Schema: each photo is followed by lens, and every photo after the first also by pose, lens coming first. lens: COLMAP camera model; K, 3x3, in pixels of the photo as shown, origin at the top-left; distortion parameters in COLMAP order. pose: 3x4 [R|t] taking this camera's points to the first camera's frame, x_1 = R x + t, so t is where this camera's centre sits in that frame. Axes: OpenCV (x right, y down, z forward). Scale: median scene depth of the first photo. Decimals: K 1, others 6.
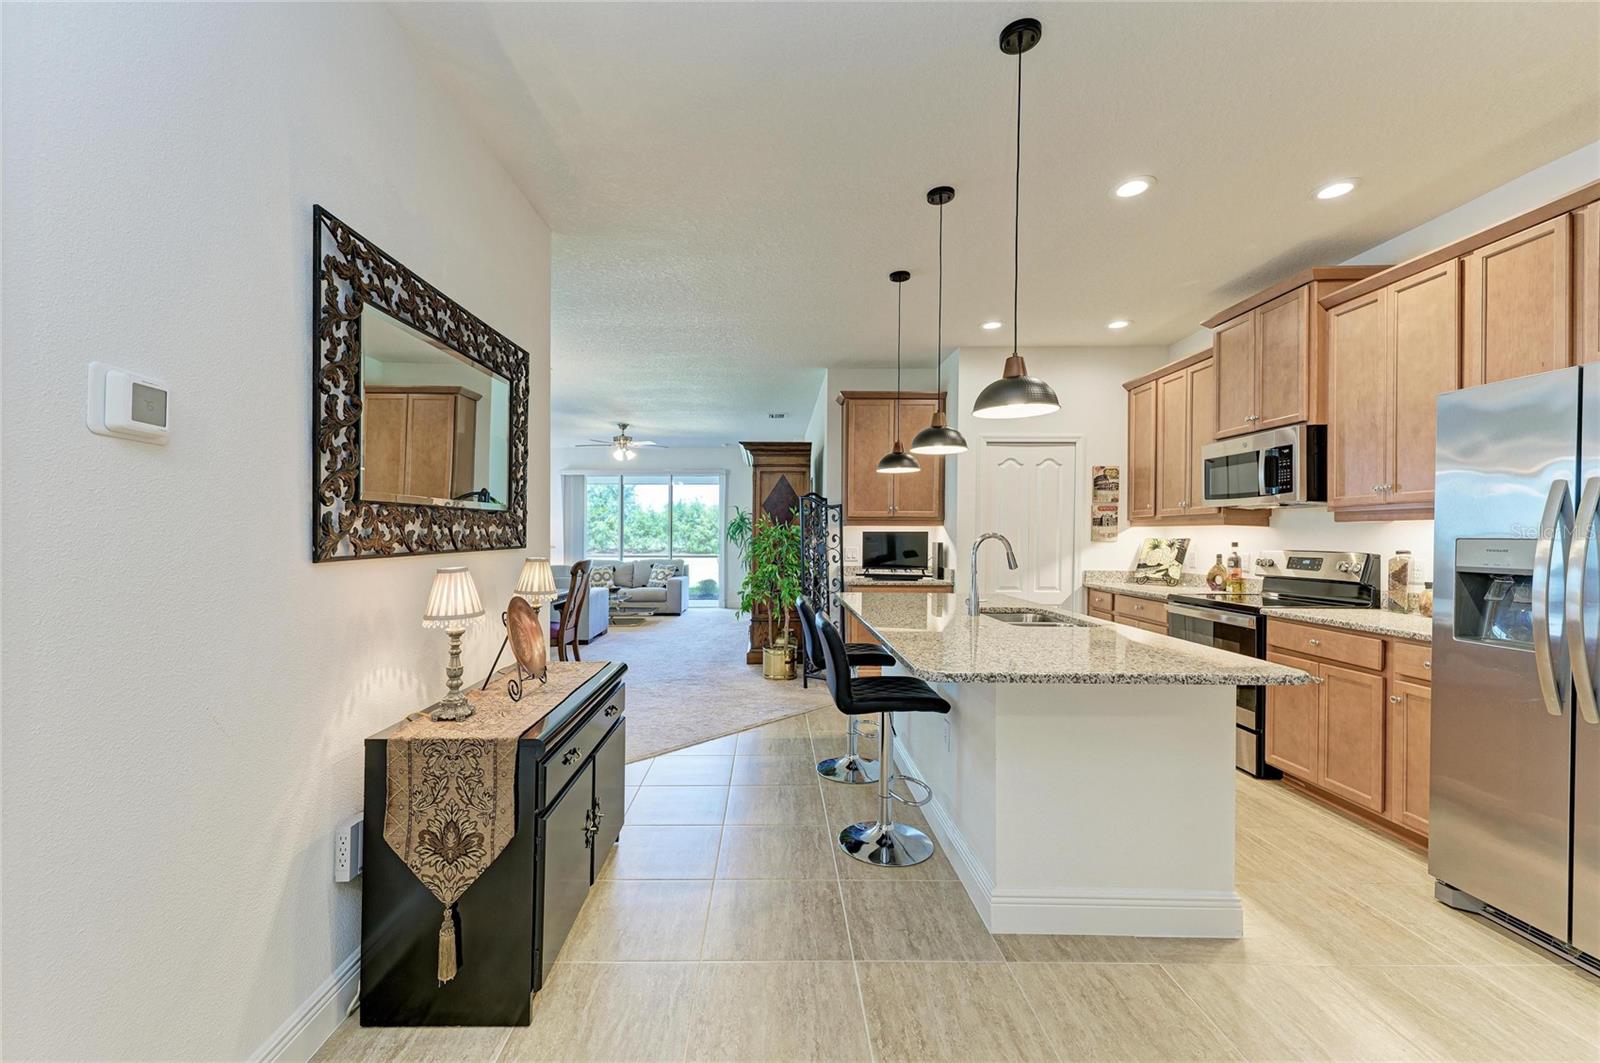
lens RADIAL K [[663.0, 0, 807.2], [0, 663.0, 526.9], [0, 0, 1]] dist [0.028805, -0.000493]
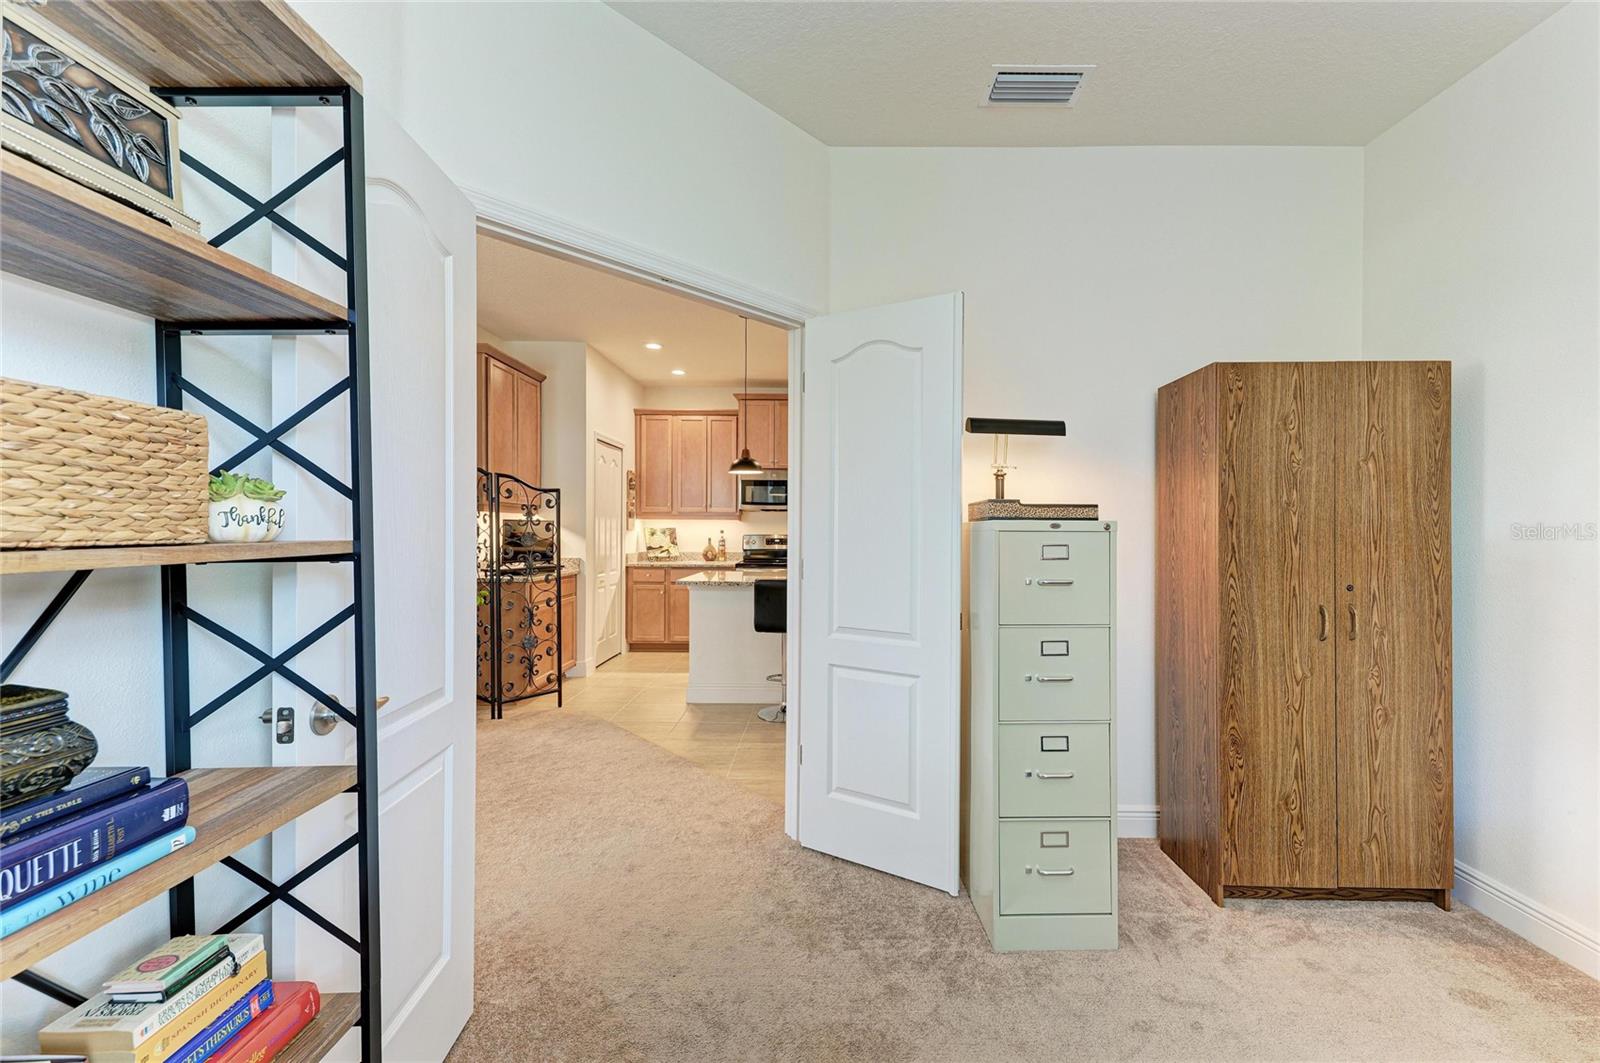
lens RADIAL K [[663.0, 0, 807.2], [0, 663.0, 526.9], [0, 0, 1]] dist [0.028805, -0.000493]
pose [[0.010521, 0.001806, 0.999943, -0.865576], [-0.020659, 0.999785, -0.001588, 0.011454], [-0.999731, -0.020641, 0.010556, 0.700307]]
